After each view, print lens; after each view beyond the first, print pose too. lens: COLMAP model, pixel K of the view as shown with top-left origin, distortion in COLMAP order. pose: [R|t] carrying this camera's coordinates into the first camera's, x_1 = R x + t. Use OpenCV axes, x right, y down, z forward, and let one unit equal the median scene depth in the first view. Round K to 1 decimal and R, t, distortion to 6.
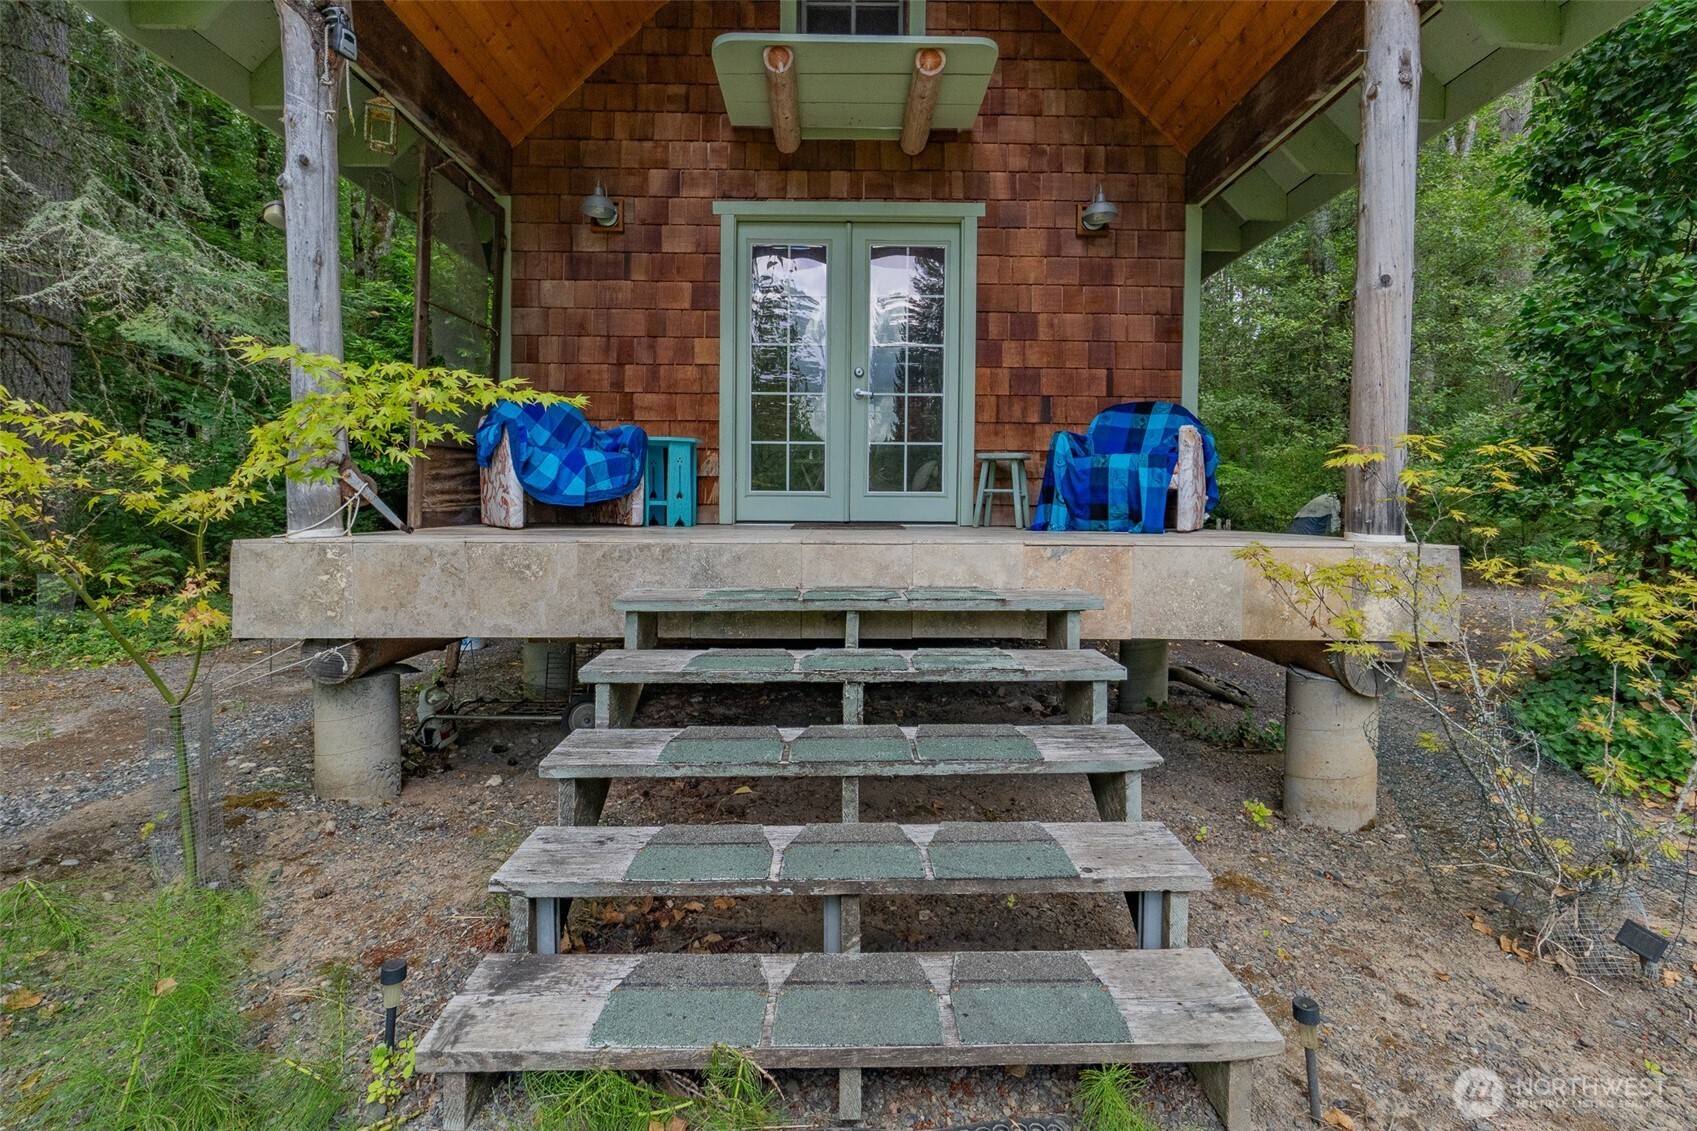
lens RADIAL K [[756.8, 0, 848.6], [0, 756.8, 521.7], [0, 0, 1]] dist [-0.000561, -0.000061]
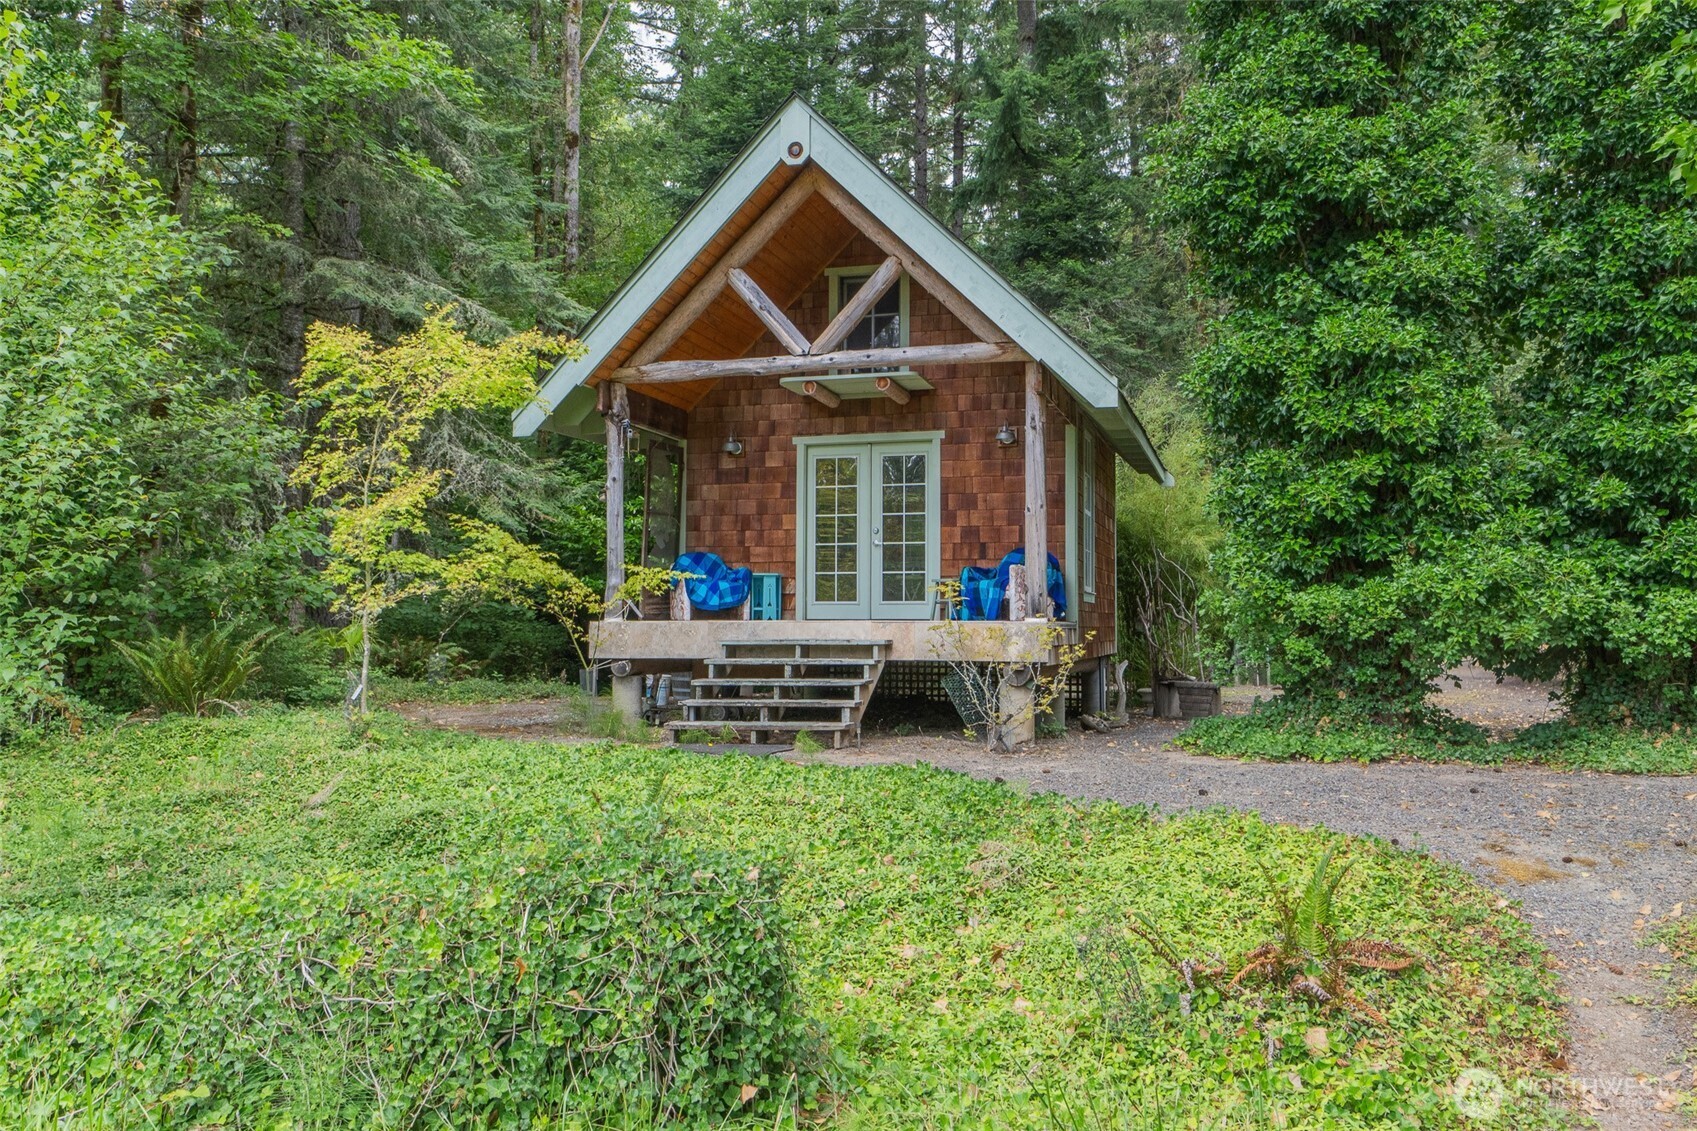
lens RADIAL K [[1334.2, 0, 848.5], [0, 1334.2, 565.5], [0, 0, 1]] dist [0.001360, 0.000028]
pose [[0.955302, -0.018107, -0.295078, 0.944362], [-0.002183, 0.997663, -0.068288, 0.094037], [0.295625, 0.065879, 0.953030, -2.095803]]
